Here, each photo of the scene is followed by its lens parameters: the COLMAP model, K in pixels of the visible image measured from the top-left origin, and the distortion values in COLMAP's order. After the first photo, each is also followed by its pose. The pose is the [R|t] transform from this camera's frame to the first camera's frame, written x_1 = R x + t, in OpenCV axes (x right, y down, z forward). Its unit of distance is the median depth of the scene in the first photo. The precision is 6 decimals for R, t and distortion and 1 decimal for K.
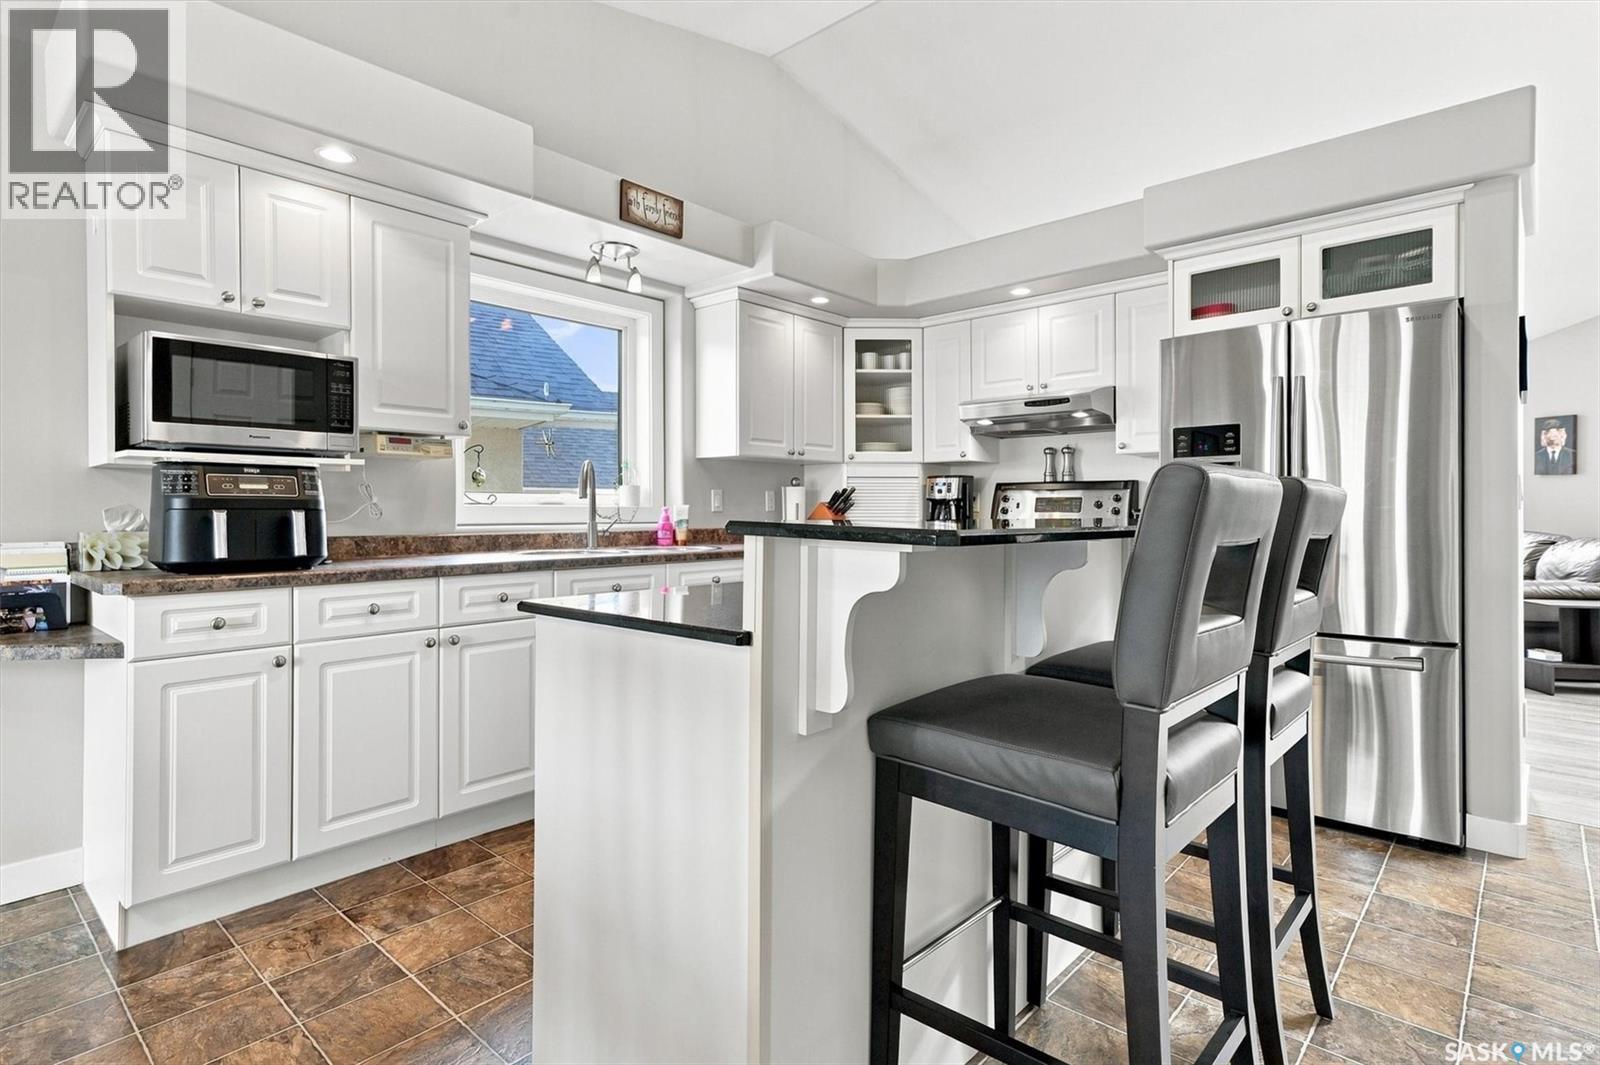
lens RADIAL K [[823.5, 0, 801.2], [0, 823.5, 514.1], [0, 0, 1]] dist [0.024076, -0.001155]
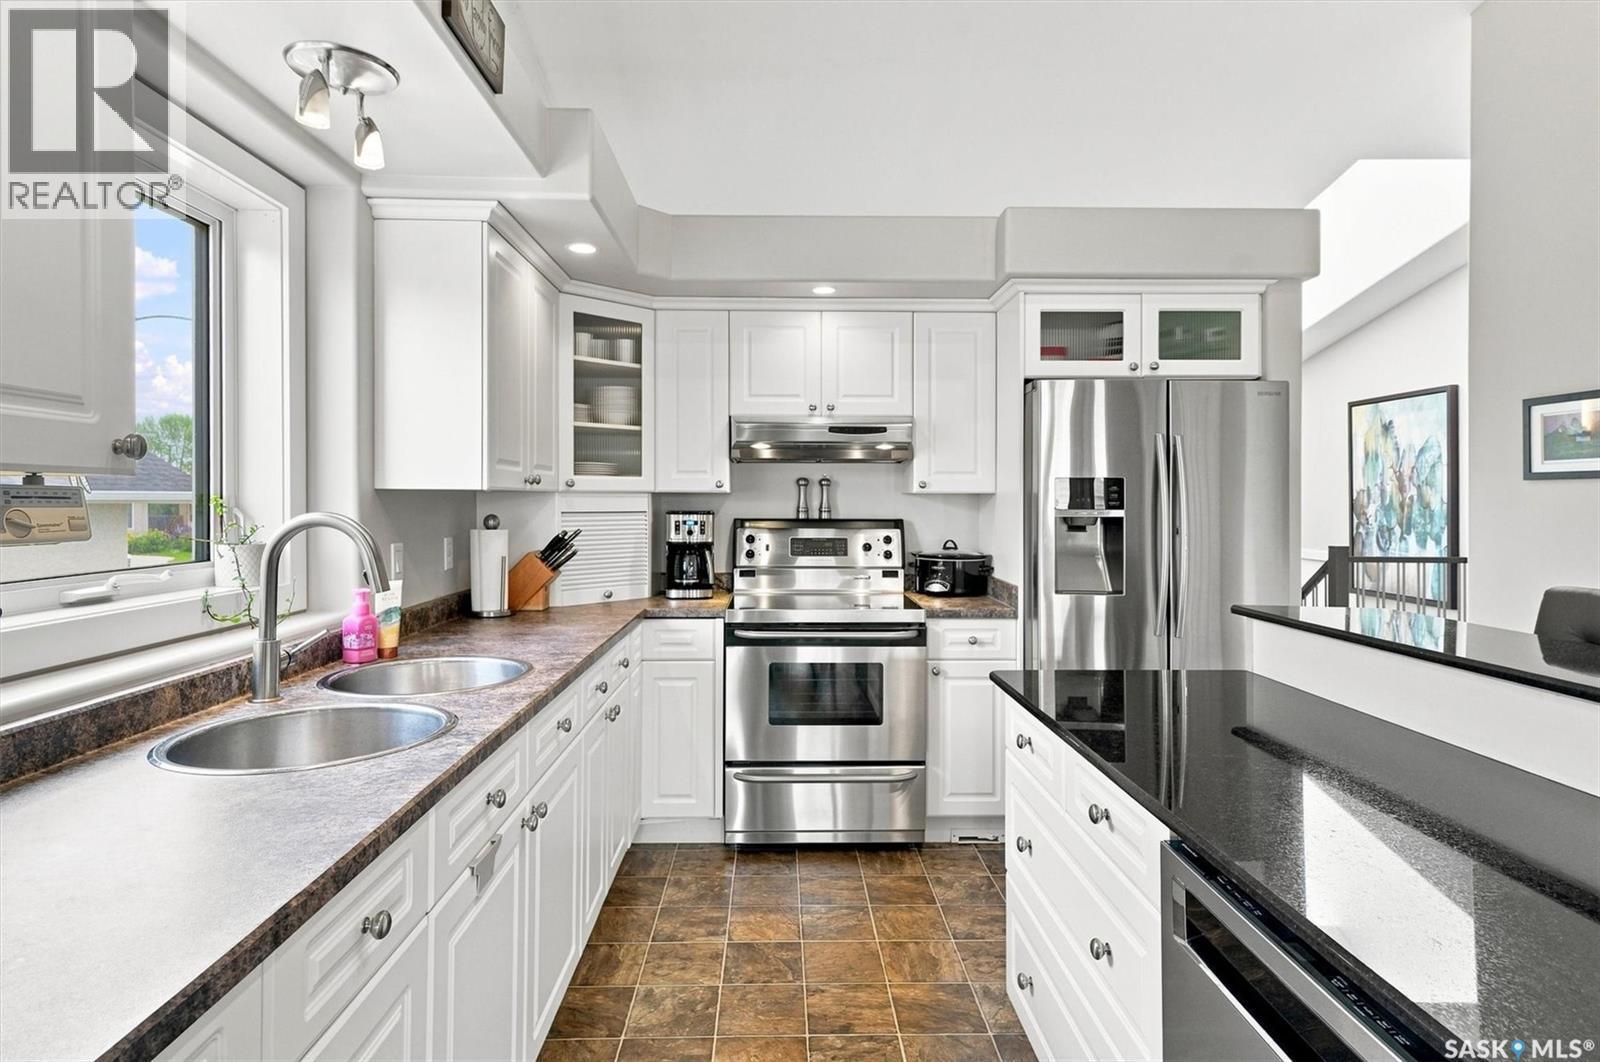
lens RADIAL K [[863.0, 0, 801.1], [0, 863.0, 501.0], [0, 0, 1]] dist [0.000567, -0.000122]
pose [[0.726349, 0.000597, 0.687326, -0.336421], [0.000338, 0.999999, -0.001225, -0.062486], [-0.687326, 0.001122, 0.726348, 0.407188]]
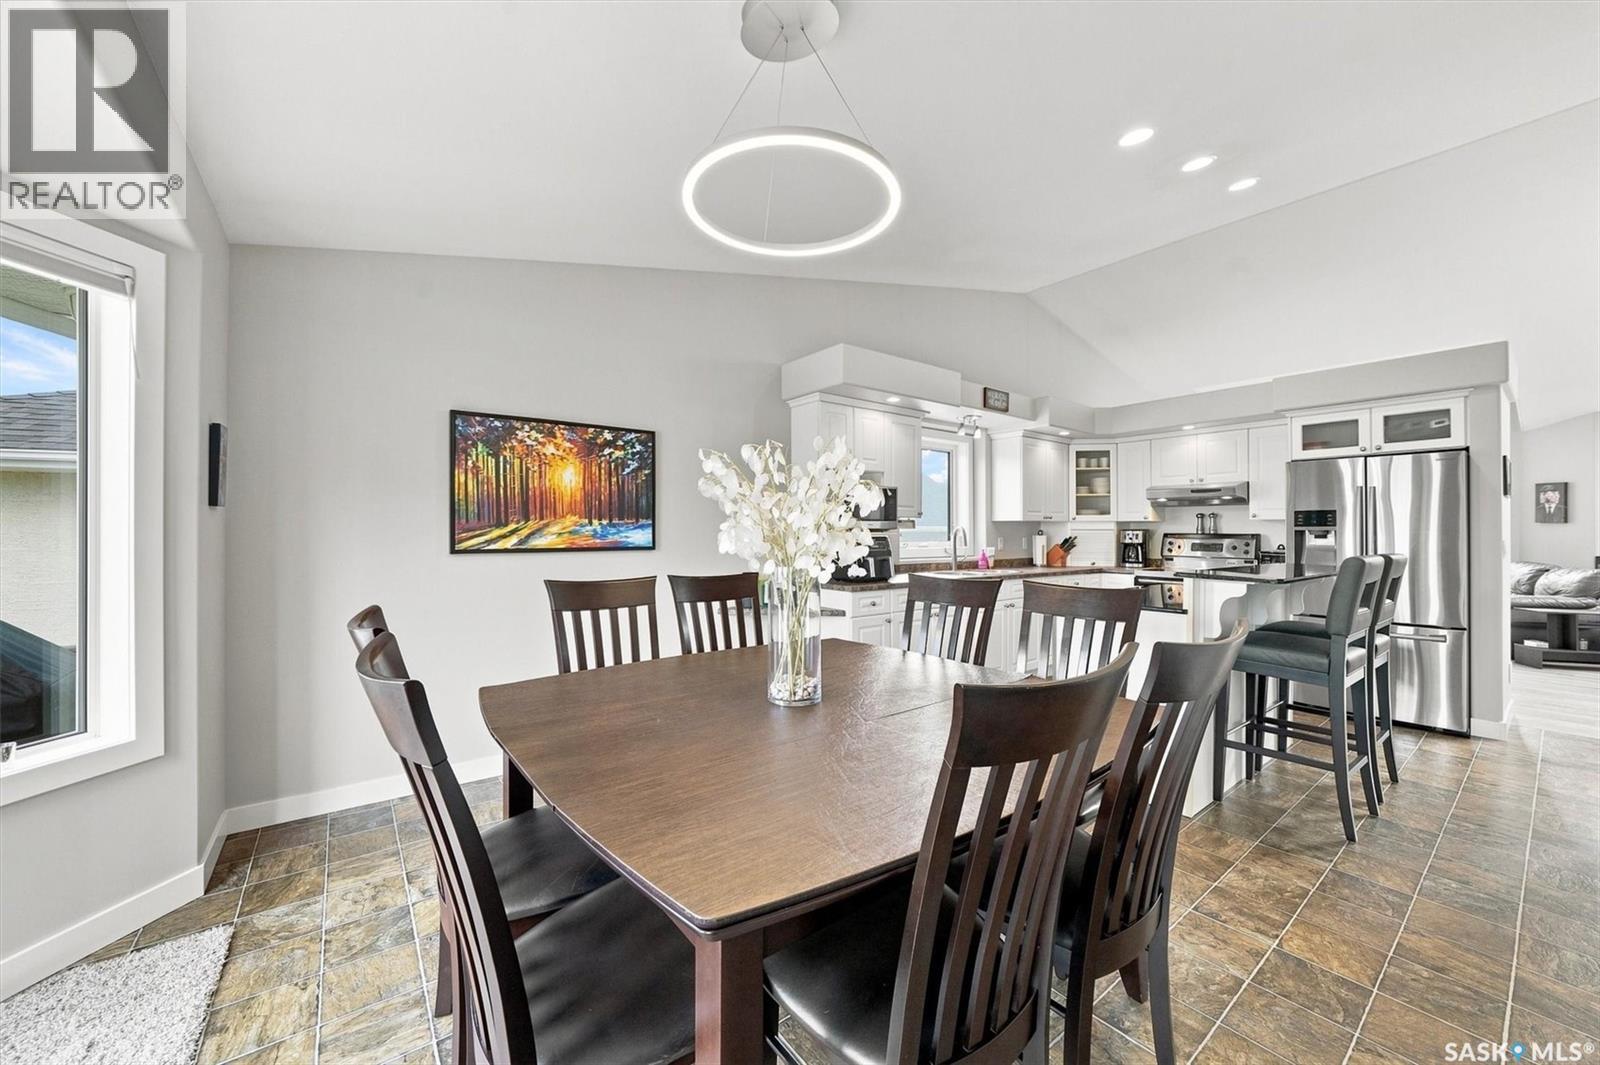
lens RADIAL K [[619.0, 0, 806.4], [0, 619.0, 531.1], [0, 0, 1]] dist [-0.000954, -0.000088]
pose [[0.986052, 0.001038, -0.166432, -0.323842], [-0.002022, 0.999981, -0.005747, -0.039206], [0.166423, 0.006003, 0.986036, -0.447272]]
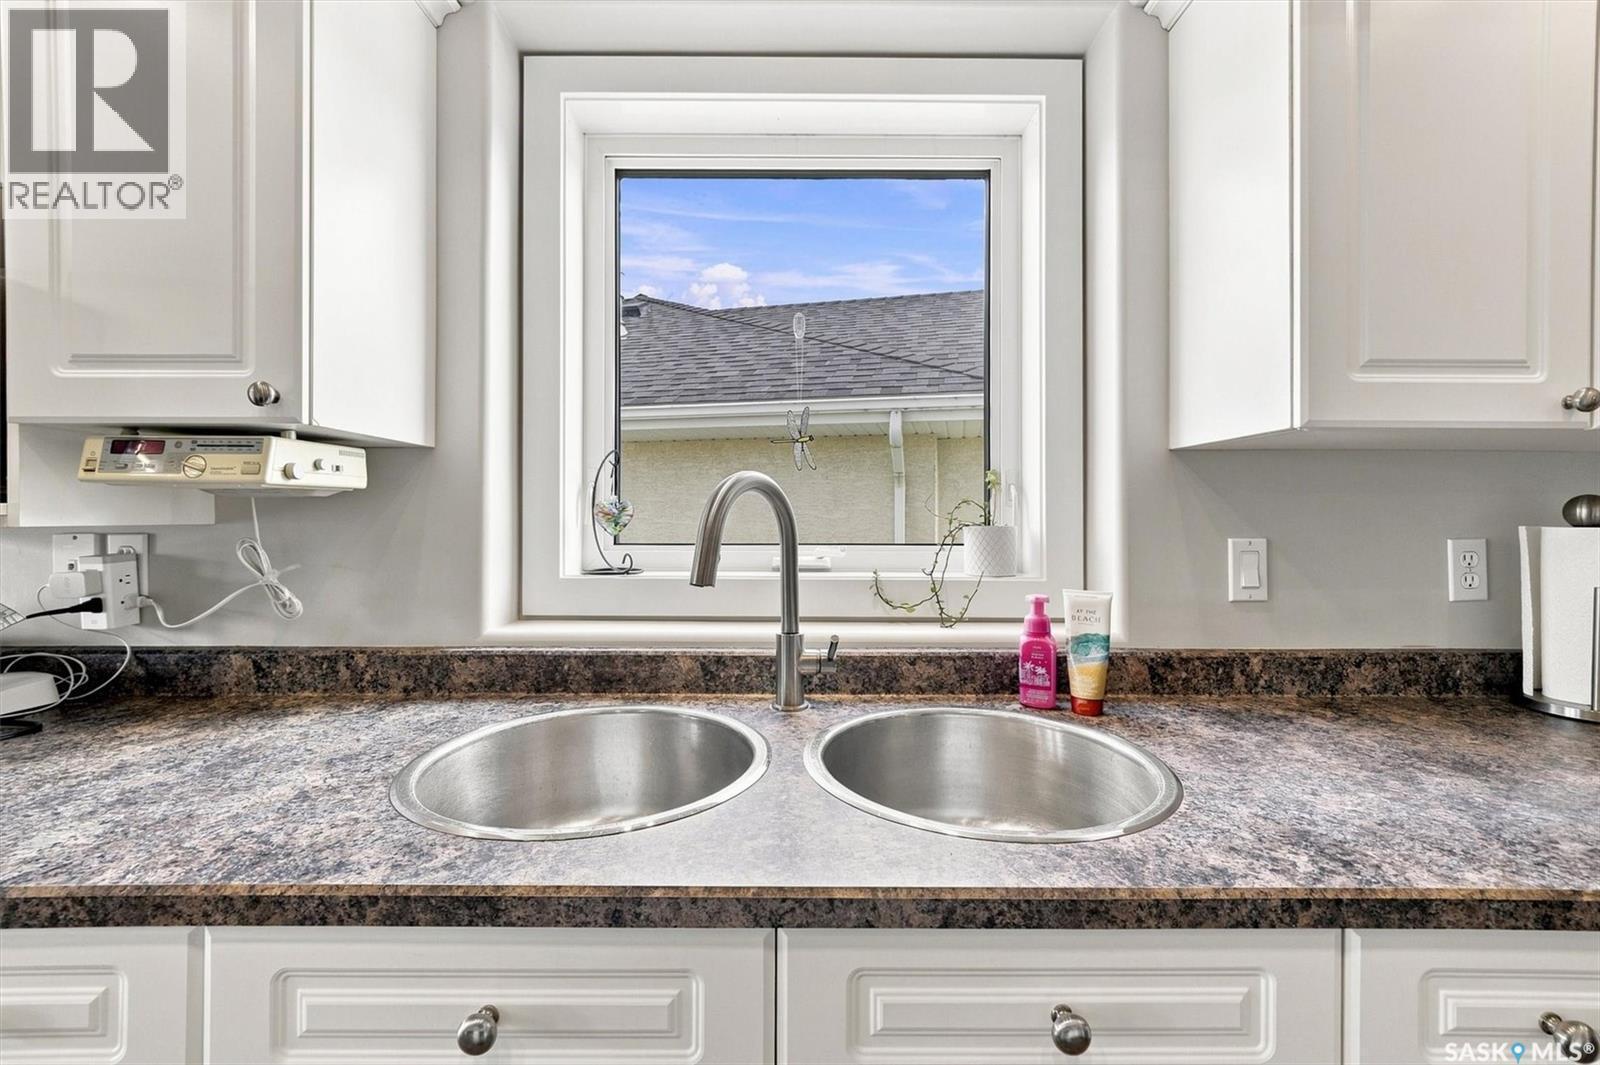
lens RADIAL K [[660.2, 0, 801.5], [0, 660.2, 518.9], [0, 0, 1]] dist [-0.000905, -0.000087]
pose [[0.668124, 0.003446, -0.744042, -0.023152], [-0.005693, 0.999984, -0.000481, -0.039516], [0.744028, 0.004557, 0.668132, 0.734047]]
